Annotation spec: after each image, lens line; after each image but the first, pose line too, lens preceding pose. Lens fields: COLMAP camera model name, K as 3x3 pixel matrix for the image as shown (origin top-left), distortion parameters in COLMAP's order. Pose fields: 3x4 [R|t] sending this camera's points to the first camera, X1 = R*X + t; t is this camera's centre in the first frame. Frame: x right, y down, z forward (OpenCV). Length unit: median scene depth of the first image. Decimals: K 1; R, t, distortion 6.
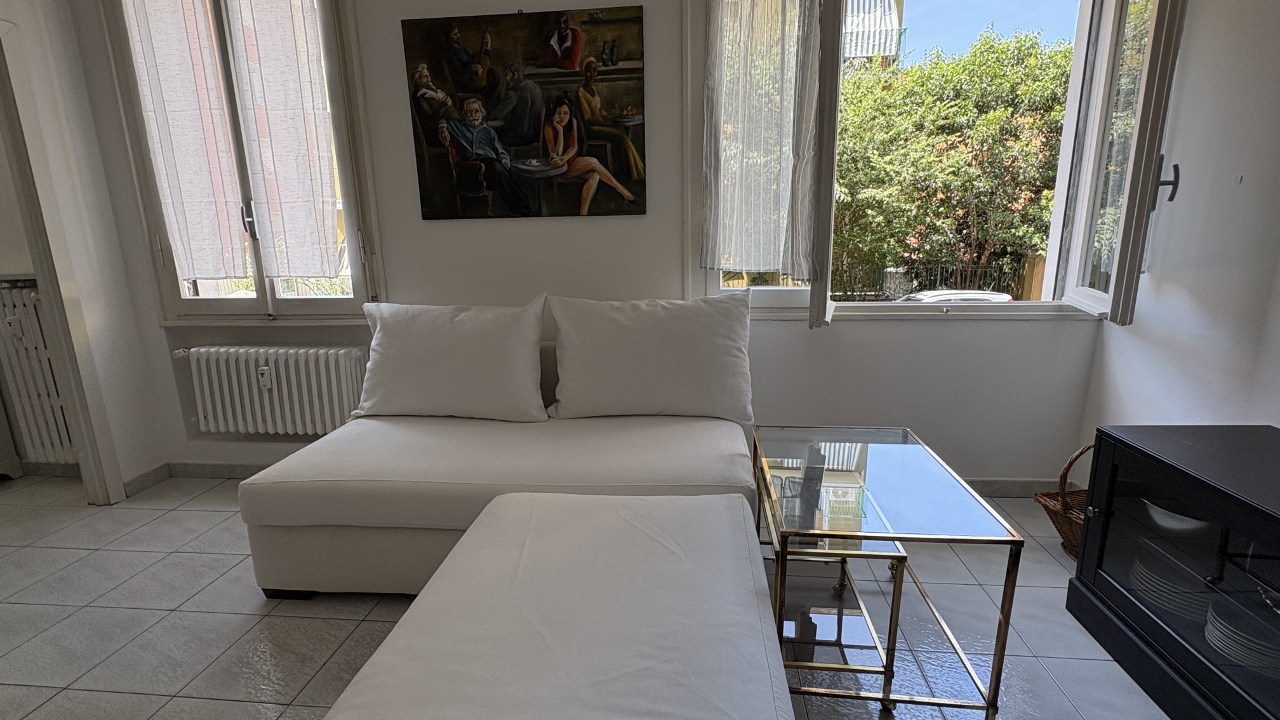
lens RADIAL K [[571.9, 0, 640.0], [0, 571.9, 360.0], [0, 0, 1]] dist [0.000163, -0.000694]
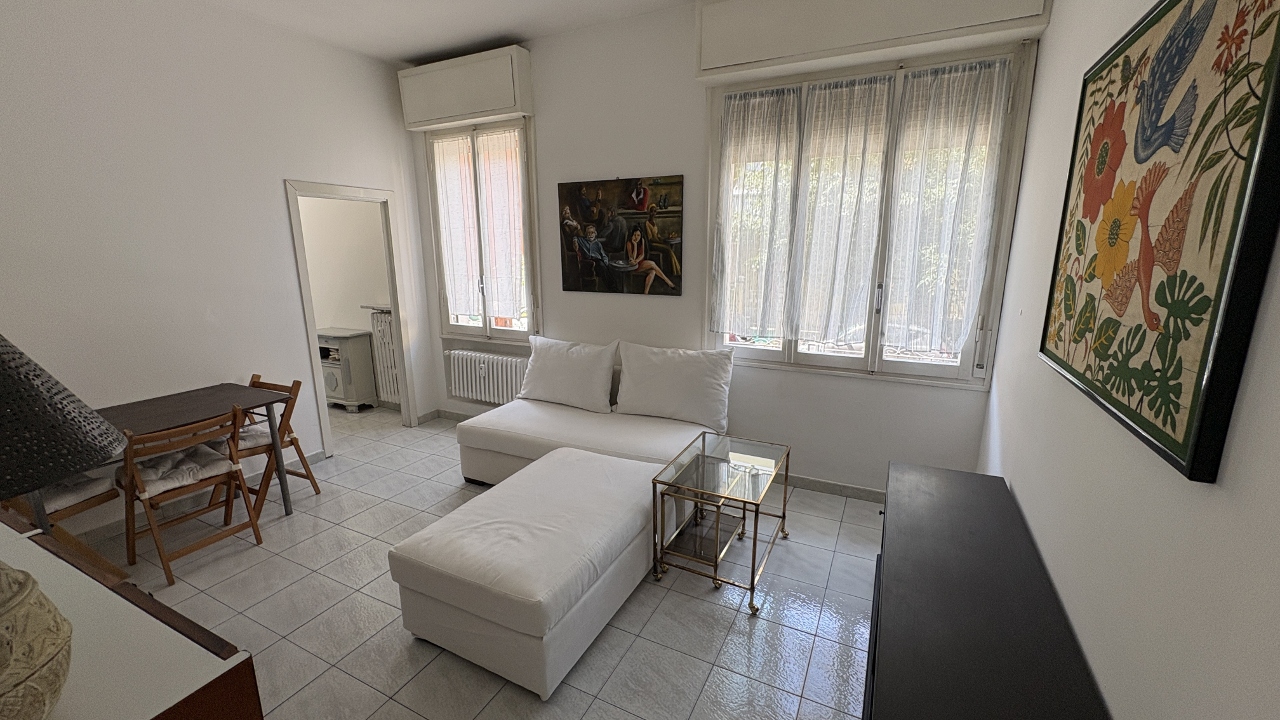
lens RADIAL K [[511.9, 0, 640.0], [0, 511.9, 360.0], [0, 0, 1]] dist [-0.000088, -0.000041]
pose [[0.935173, 0.093202, -0.341709, 0.424413], [-0.090981, 0.995597, 0.022557, -0.095756], [0.342307, 0.009994, 0.939535, -0.421627]]
